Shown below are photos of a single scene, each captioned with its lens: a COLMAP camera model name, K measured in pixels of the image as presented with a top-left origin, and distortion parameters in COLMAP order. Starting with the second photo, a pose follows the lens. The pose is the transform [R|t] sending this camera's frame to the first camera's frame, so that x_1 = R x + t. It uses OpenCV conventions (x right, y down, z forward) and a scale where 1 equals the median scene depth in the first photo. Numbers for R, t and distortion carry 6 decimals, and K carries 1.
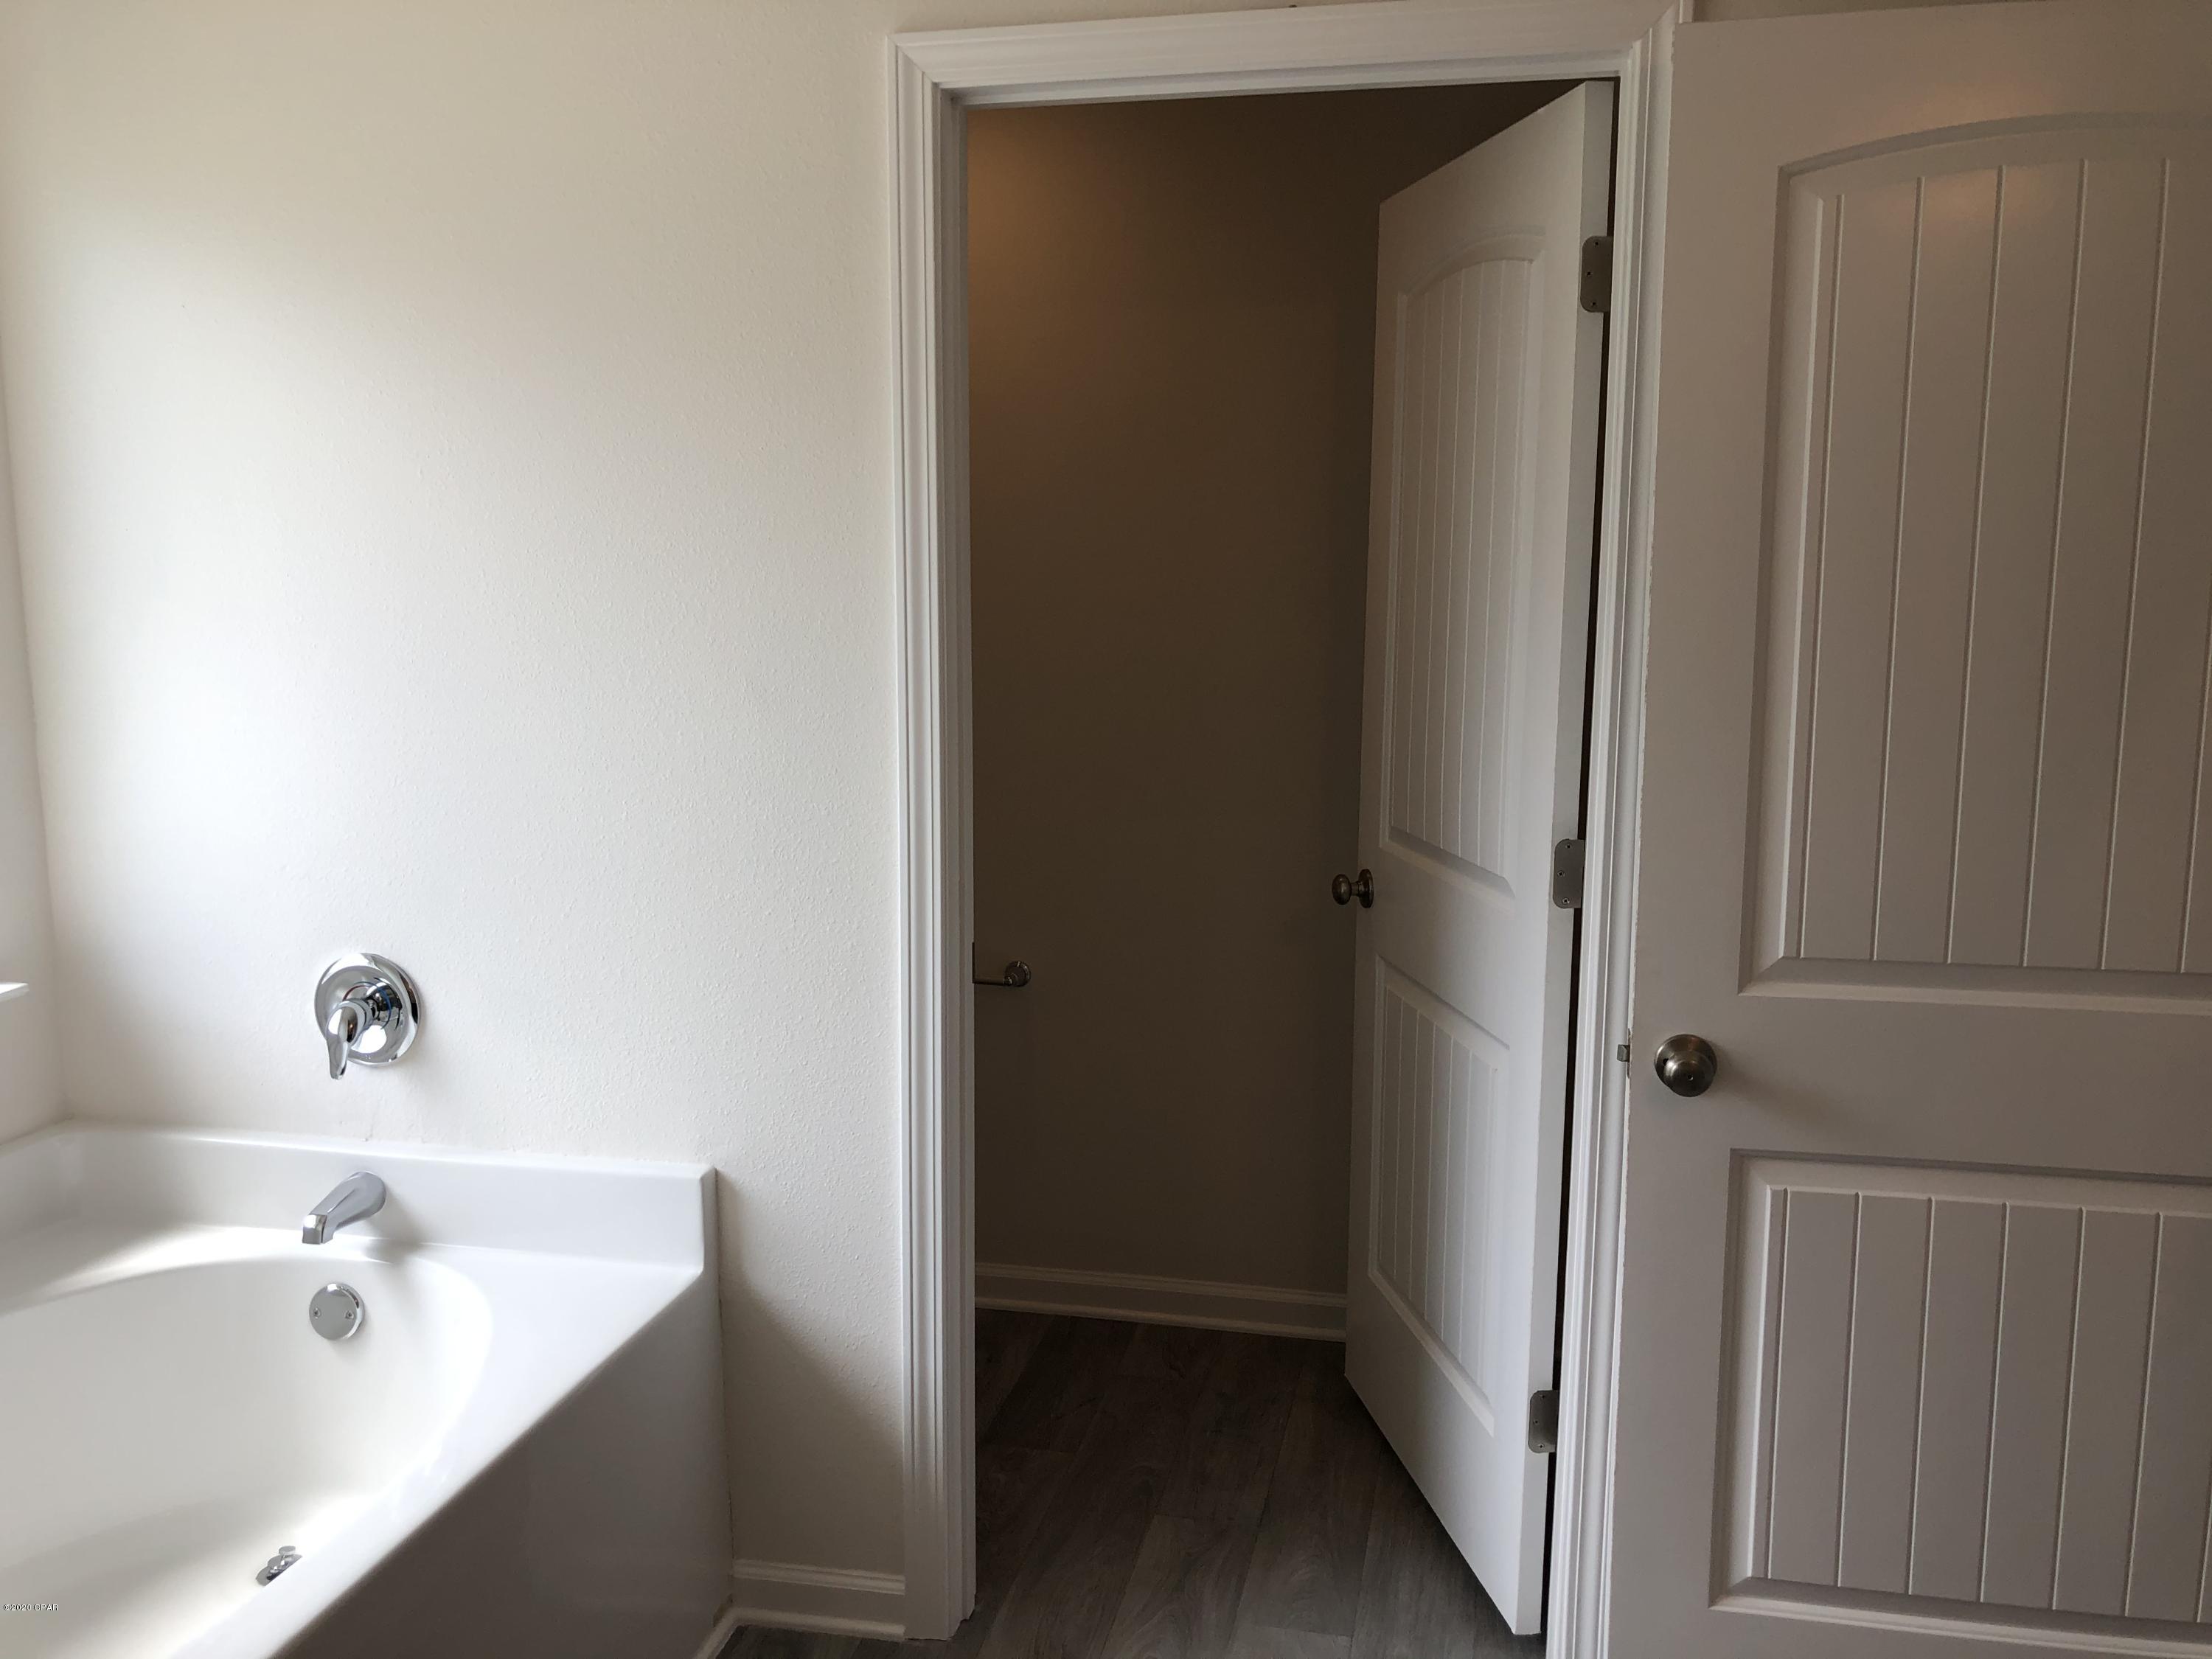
lens RADIAL K [[1817.4, 0, 1110.6], [0, 1817.4, 833.6], [0, 0, 1]] dist [0.030789, -0.035053]
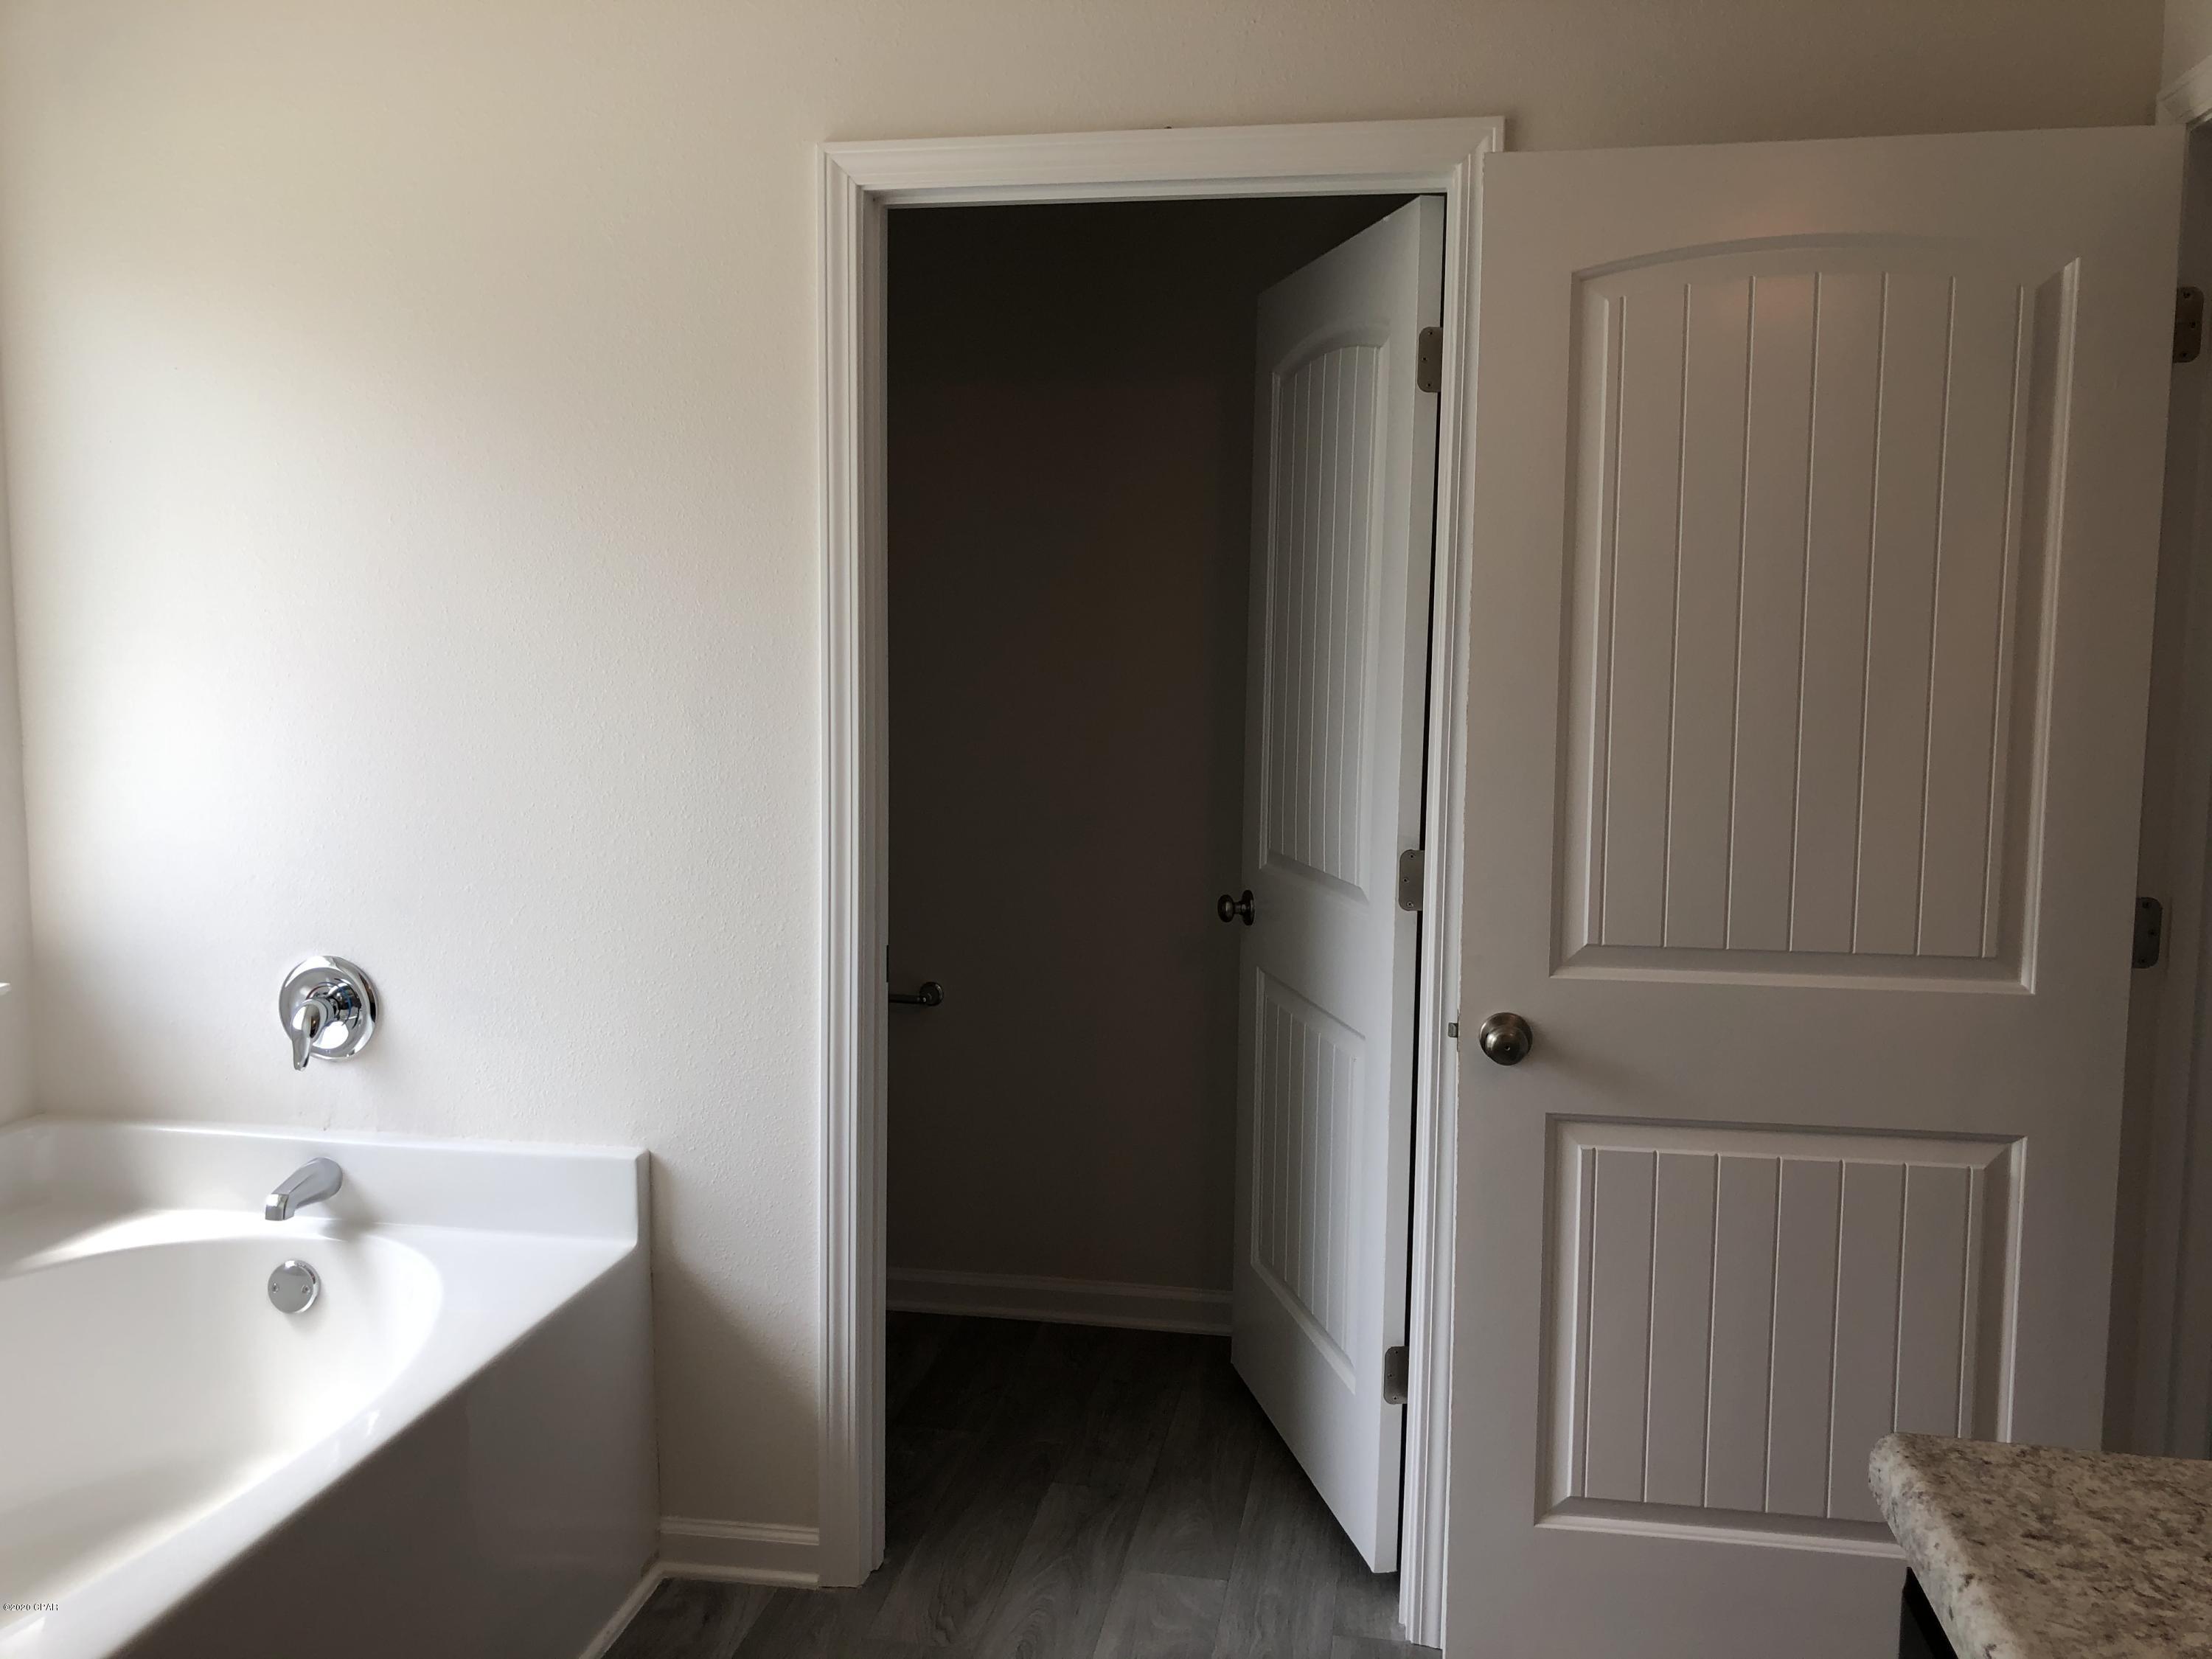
lens RADIAL K [[1817.4, 0, 1112.5], [0, 1817.4, 811.4], [0, 0, 1]] dist [0.030789, -0.035053]
pose [[0.998993, 0.003958, 0.044697, 0.011621], [-0.001730, 0.998759, -0.049773, 0.032435], [-0.044838, 0.049645, 0.997760, -0.114491]]
